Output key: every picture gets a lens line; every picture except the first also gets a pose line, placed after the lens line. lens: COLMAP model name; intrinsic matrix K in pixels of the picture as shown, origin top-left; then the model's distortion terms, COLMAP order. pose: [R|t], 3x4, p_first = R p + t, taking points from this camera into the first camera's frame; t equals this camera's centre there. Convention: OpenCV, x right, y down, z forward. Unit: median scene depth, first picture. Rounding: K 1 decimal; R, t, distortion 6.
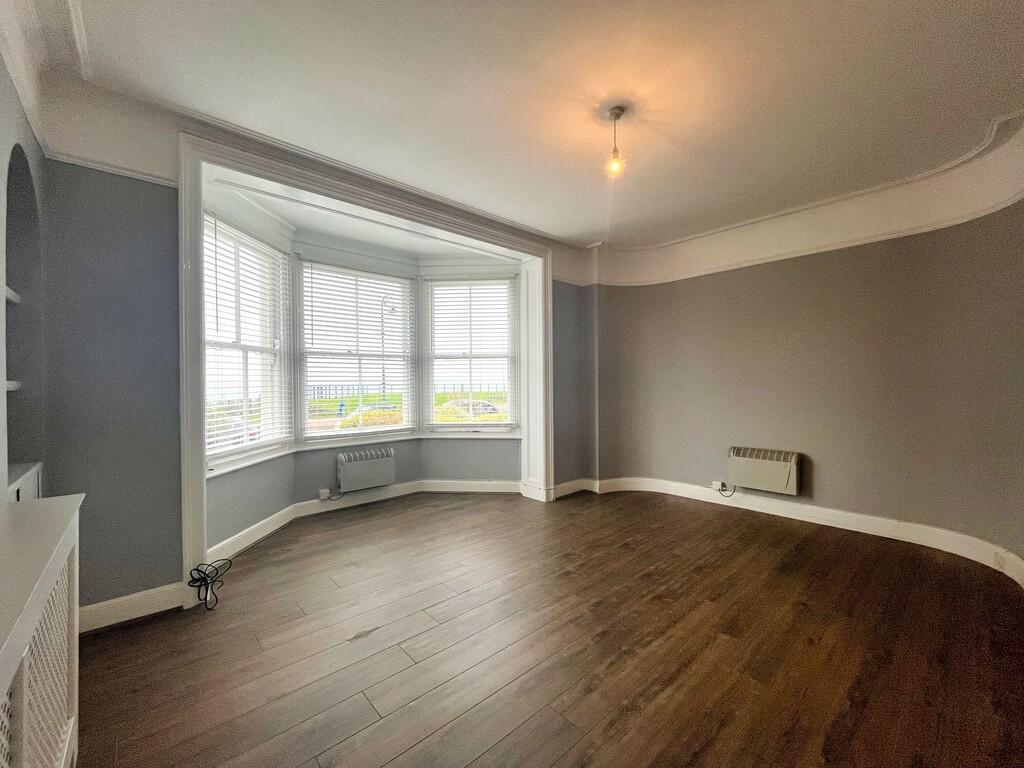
lens RADIAL K [[414.0, 0, 509.0], [0, 414.0, 385.0], [0, 0, 1]] dist [-0.003114, 0.000740]
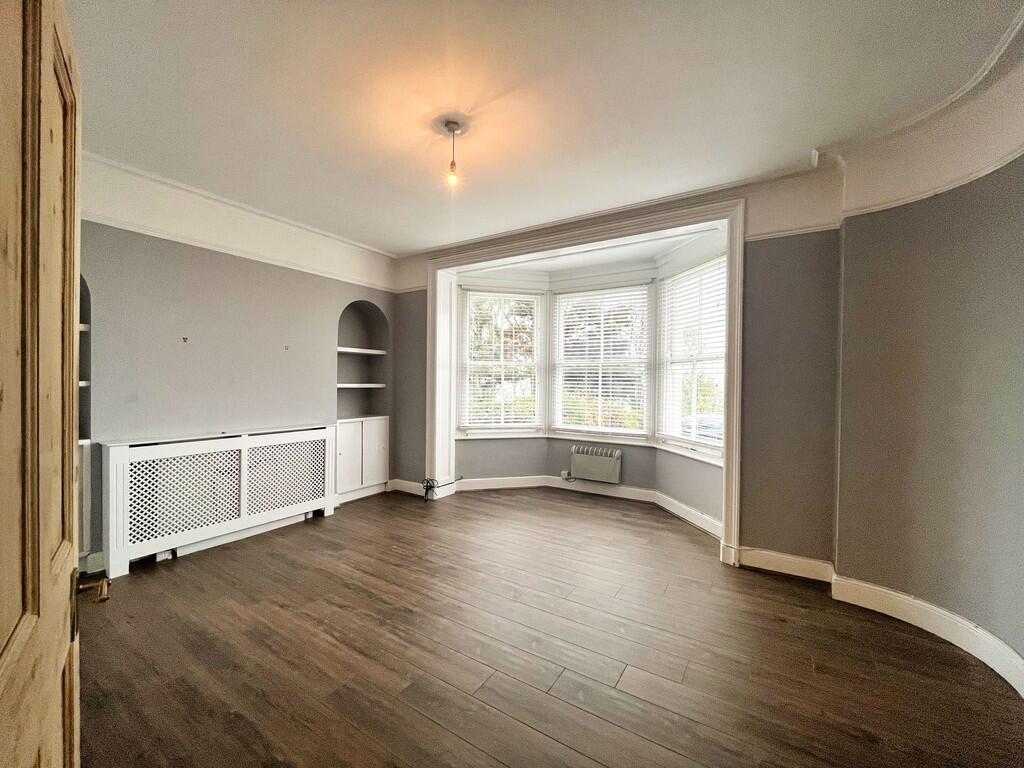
lens RADIAL K [[414.0, 0, 510.9], [0, 414.0, 384.9], [0, 0, 1]] dist [-0.003114, 0.000740]
pose [[0.265570, 0.016848, -0.963944, 1.004089], [-0.019610, 0.999735, 0.012071, -0.032645], [0.963892, 0.015697, 0.265830, 0.686843]]
